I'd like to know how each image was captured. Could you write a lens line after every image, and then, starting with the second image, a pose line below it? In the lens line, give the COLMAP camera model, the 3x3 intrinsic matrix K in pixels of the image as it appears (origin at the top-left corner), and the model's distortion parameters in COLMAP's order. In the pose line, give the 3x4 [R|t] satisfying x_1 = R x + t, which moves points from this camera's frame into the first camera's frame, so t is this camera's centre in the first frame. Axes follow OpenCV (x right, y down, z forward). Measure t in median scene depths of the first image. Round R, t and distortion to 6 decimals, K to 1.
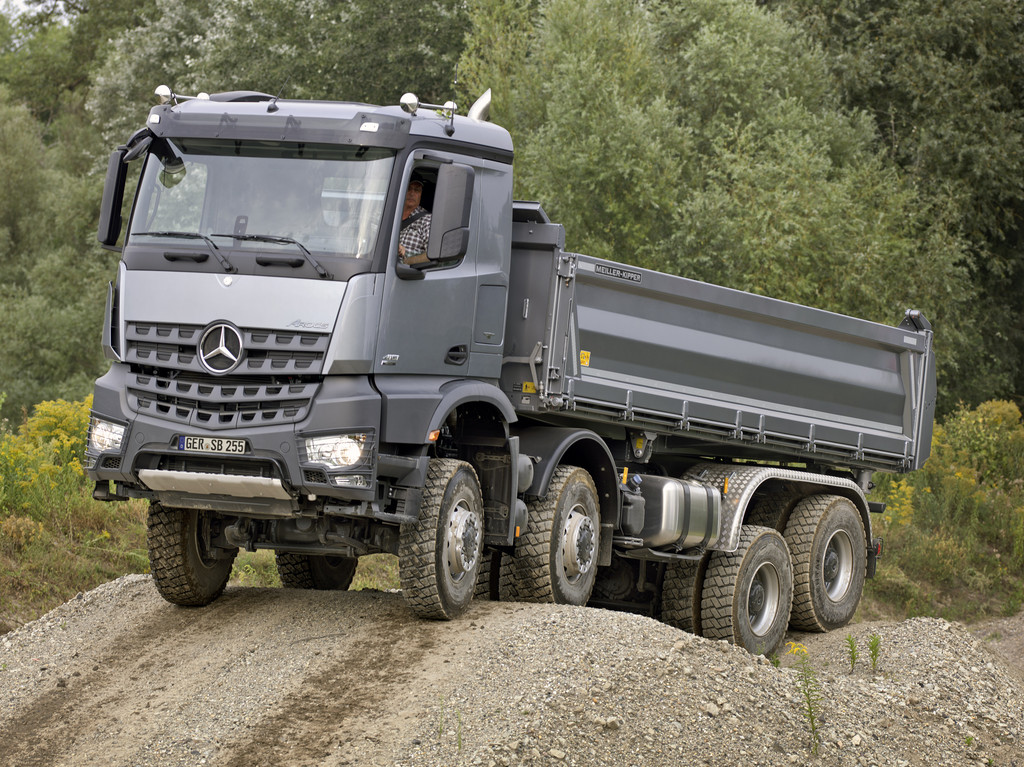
lens RADIAL K [[4896.7, 0, 515.6], [0, 4896.7, 376.0], [0, 0, 1]] dist [1.003399, 0.000000]
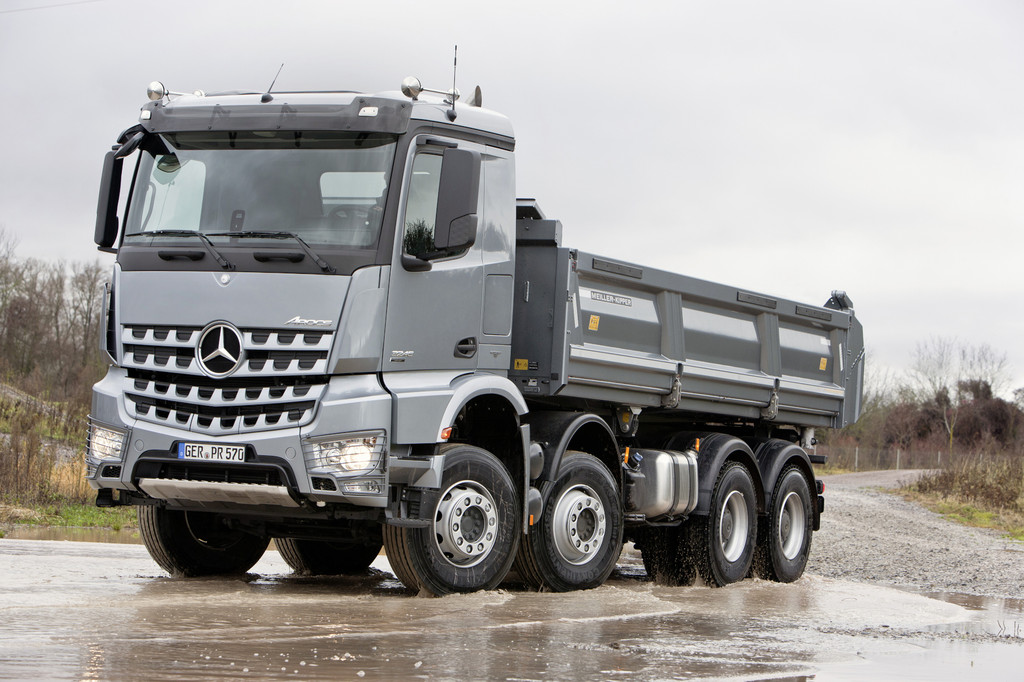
lens RADIAL K [[2117.6, 0, 509.7], [0, 2117.6, 345.4], [0, 0, 1]] dist [0.584682, 0.000000]
pose [[0.998952, -0.034121, 0.030506, -0.016435], [0.033854, 0.999384, 0.009221, -0.008390], [-0.030802, -0.008179, 0.999492, 0.579966]]
